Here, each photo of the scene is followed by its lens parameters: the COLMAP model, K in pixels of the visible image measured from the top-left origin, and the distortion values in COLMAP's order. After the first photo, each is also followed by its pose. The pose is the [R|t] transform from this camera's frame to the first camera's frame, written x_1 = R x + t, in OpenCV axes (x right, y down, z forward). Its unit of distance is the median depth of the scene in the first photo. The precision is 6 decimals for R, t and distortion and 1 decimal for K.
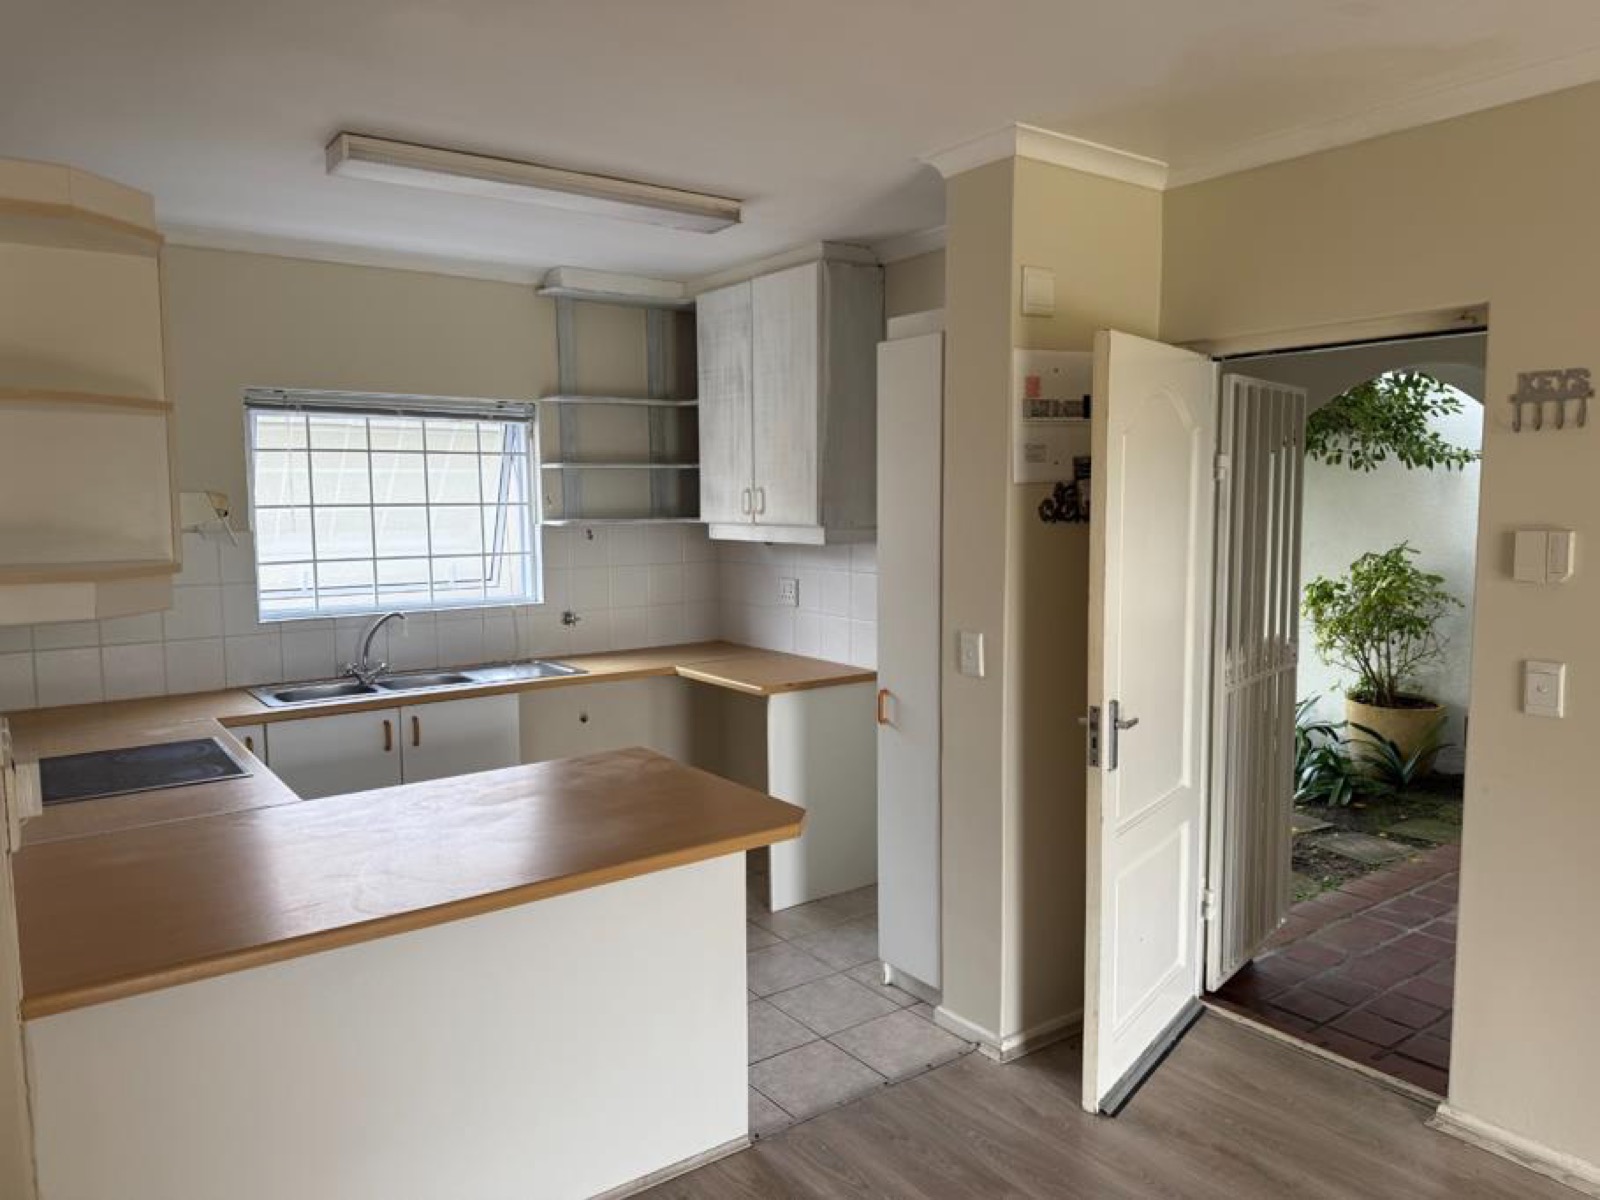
lens RADIAL K [[1117.6, 0, 801.2], [0, 1117.6, 602.0], [0, 0, 1]] dist [0.006934, -0.013450]
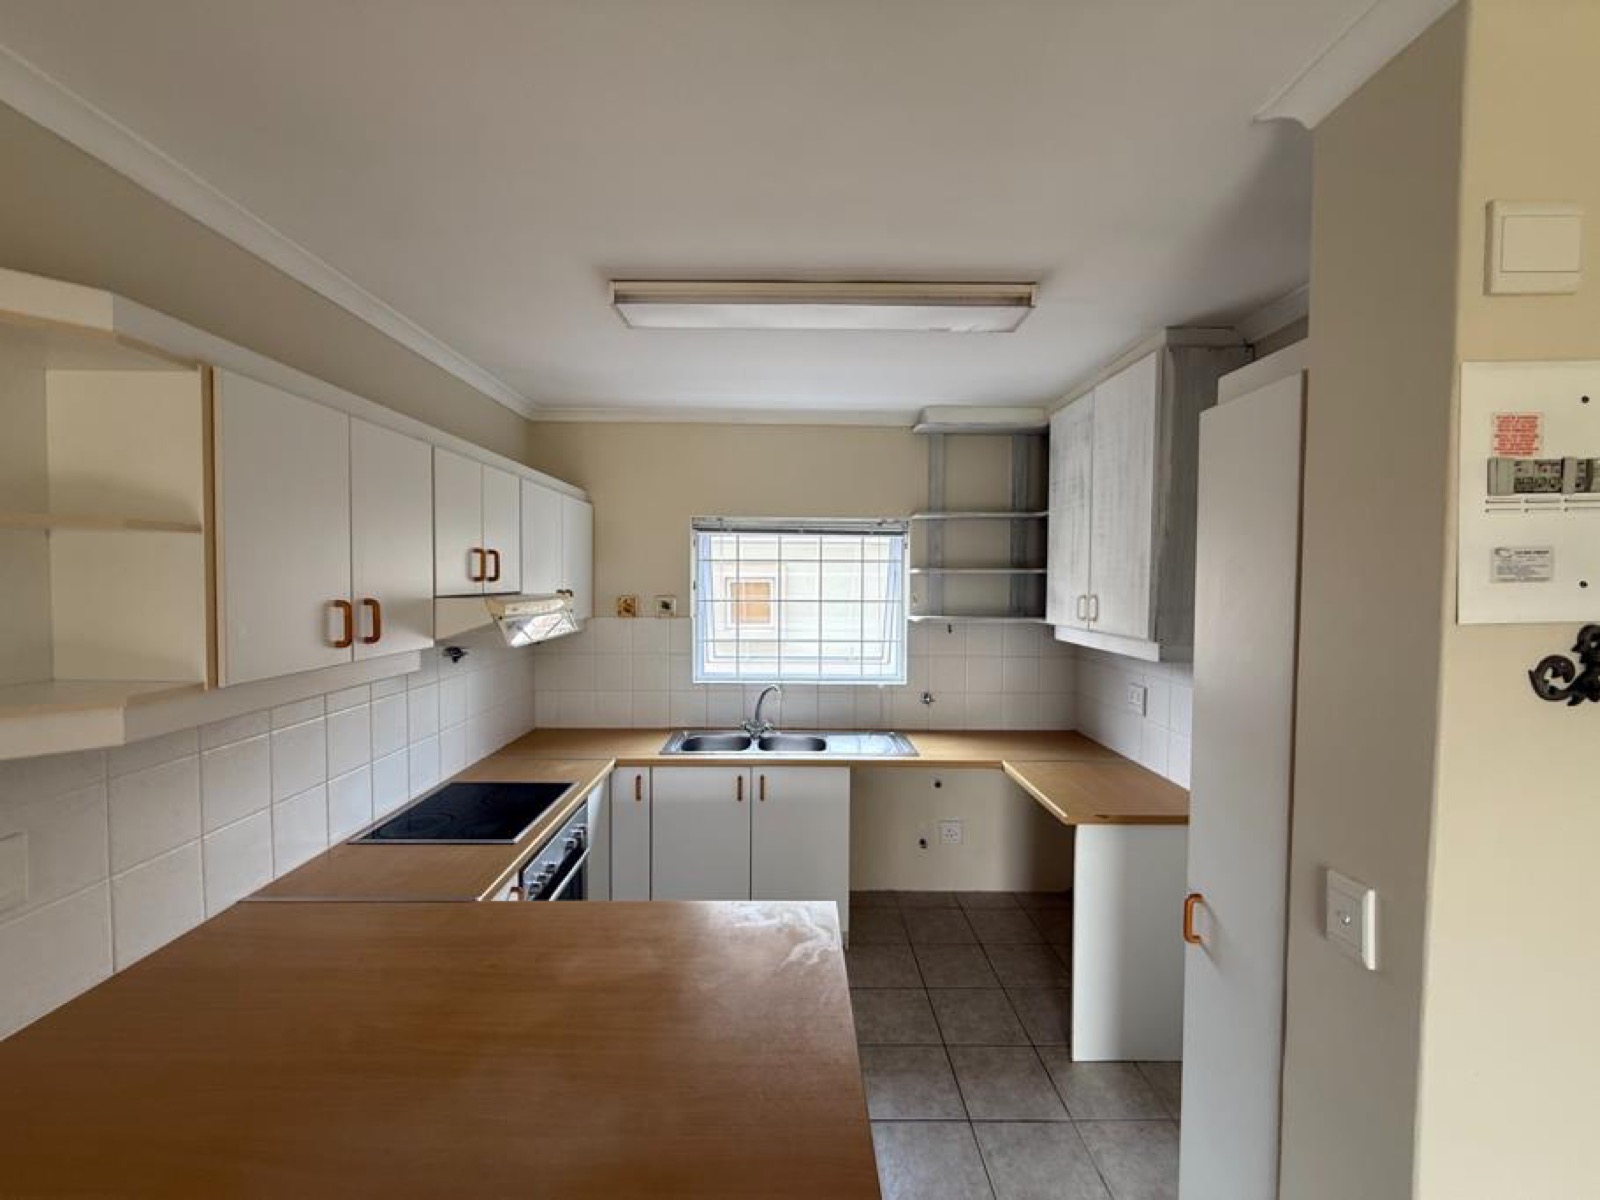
lens RADIAL K [[633.1, 0, 790.5], [0, 633.1, 596.5], [0, 0, 1]] dist [-0.010698, 0.000261]
pose [[0.807188, 0.026393, -0.589704, 0.072671], [-0.067120, 0.996625, -0.047269, -0.054955], [0.586466, 0.077736, 0.806235, 0.385520]]
